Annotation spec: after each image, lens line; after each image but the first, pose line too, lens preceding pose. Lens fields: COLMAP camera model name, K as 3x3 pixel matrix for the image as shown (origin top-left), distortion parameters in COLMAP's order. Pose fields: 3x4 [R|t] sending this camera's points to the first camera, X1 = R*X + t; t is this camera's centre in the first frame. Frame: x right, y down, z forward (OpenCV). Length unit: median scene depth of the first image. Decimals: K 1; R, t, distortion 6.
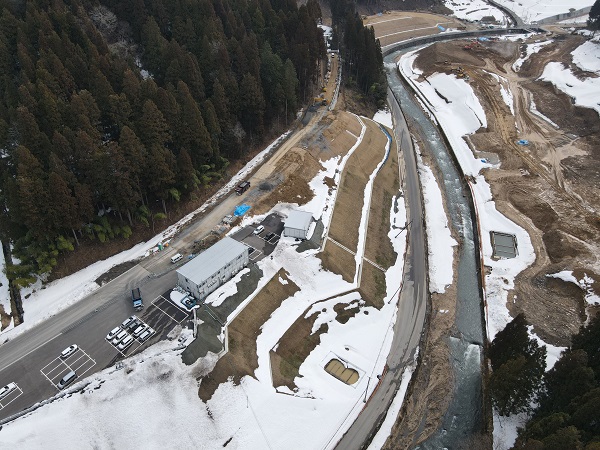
lens RADIAL K [[436.2, 0, 298.4], [0, 436.2, 225.6], [0, 0, 1]] dist [0.002604, 0.012550]
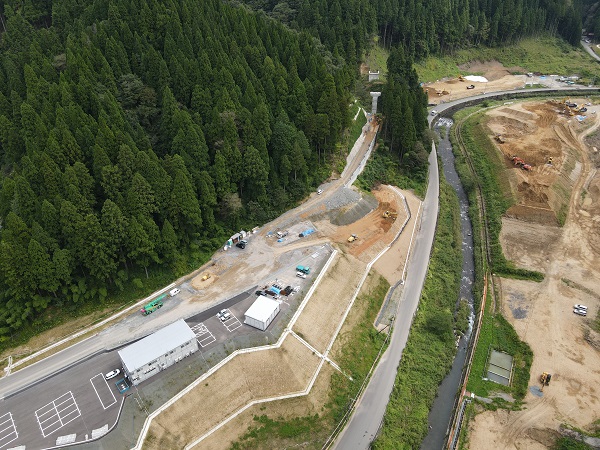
lens RADIAL K [[436.2, 0, 298.0], [0, 436.2, 224.7], [0, 0, 1]] dist [0.002604, 0.012550]
pose [[0.972955, 0.115054, -0.200302, 0.240035], [-0.124678, 0.991542, -0.036068, -0.165596], [0.194458, 0.060066, 0.979070, 0.054446]]
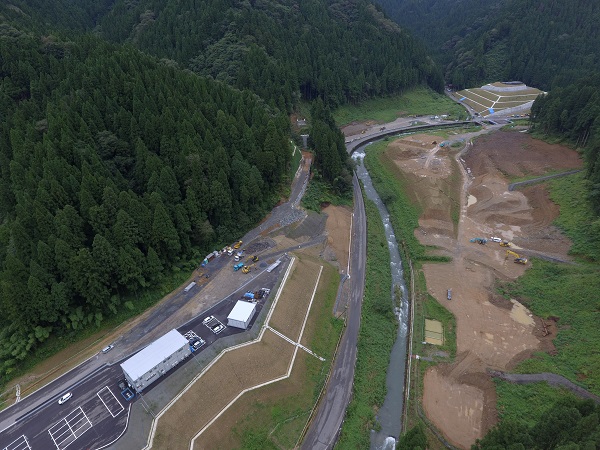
lens RADIAL K [[346.9, 0, 289.2], [0, 346.9, 229.0], [0, 0, 1]] dist [-0.005732, -0.000152]
pose [[0.996469, -0.003009, -0.083902, 0.195227], [-0.005441, 0.994943, -0.100298, -0.132891], [0.083780, 0.100401, 0.991413, 0.076524]]
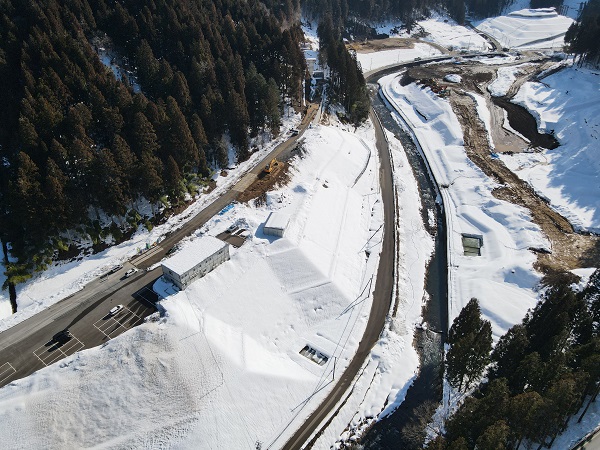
lens RADIAL K [[436.2, 0, 301.6], [0, 436.2, 226.3], [0, 0, 1]] dist [0.002604, 0.012550]
pose [[0.999965, -0.007866, 0.002949, 0.056622], [0.008019, 0.998395, -0.056068, 0.059770], [-0.002503, 0.056090, 0.998423, -0.077726]]
